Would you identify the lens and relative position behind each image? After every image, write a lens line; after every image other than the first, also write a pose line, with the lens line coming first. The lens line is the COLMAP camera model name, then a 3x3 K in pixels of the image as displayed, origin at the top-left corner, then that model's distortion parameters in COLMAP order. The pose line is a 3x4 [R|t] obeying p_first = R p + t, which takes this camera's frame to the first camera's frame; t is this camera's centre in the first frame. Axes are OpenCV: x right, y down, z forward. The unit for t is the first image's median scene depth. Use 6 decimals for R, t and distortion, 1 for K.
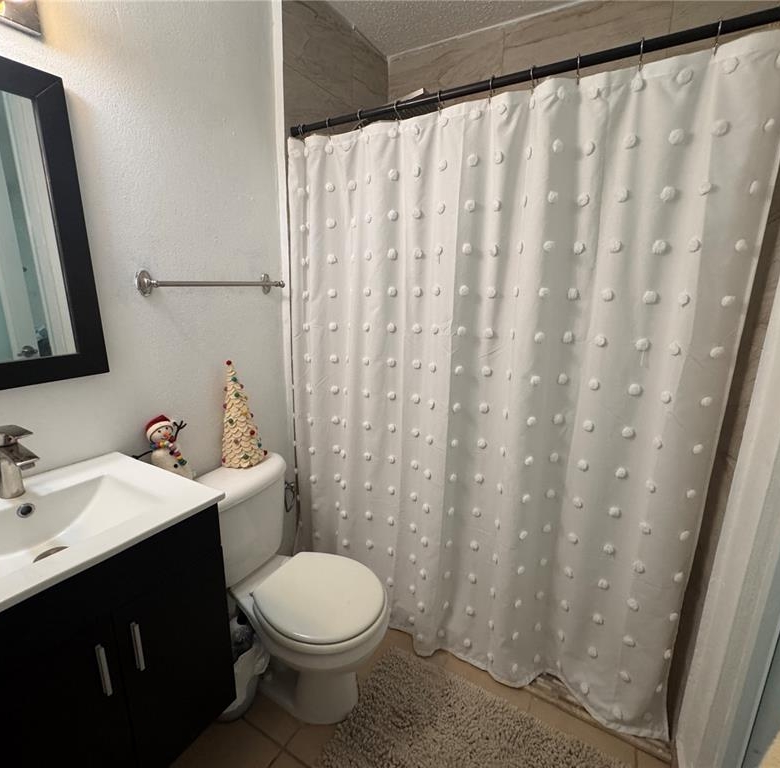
lens RADIAL K [[402.0, 0, 390.0], [0, 402.0, 384.0], [0, 0, 1]] dist [-0.003764, -0.000685]
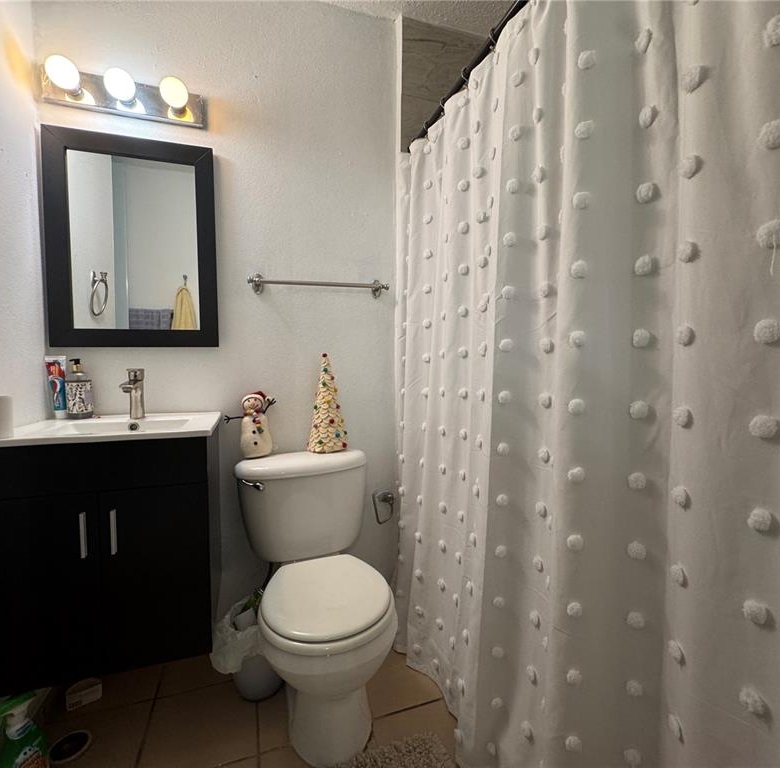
lens RADIAL K [[407.9, 0, 390.0], [0, 407.9, 384.0], [0, 0, 1]] dist [-0.020048, 0.014328]
pose [[0.763427, 0.008985, -0.645832, 0.458796], [-0.130228, 0.981509, -0.140286, 0.158115], [0.632629, 0.191203, 0.750481, 0.294419]]
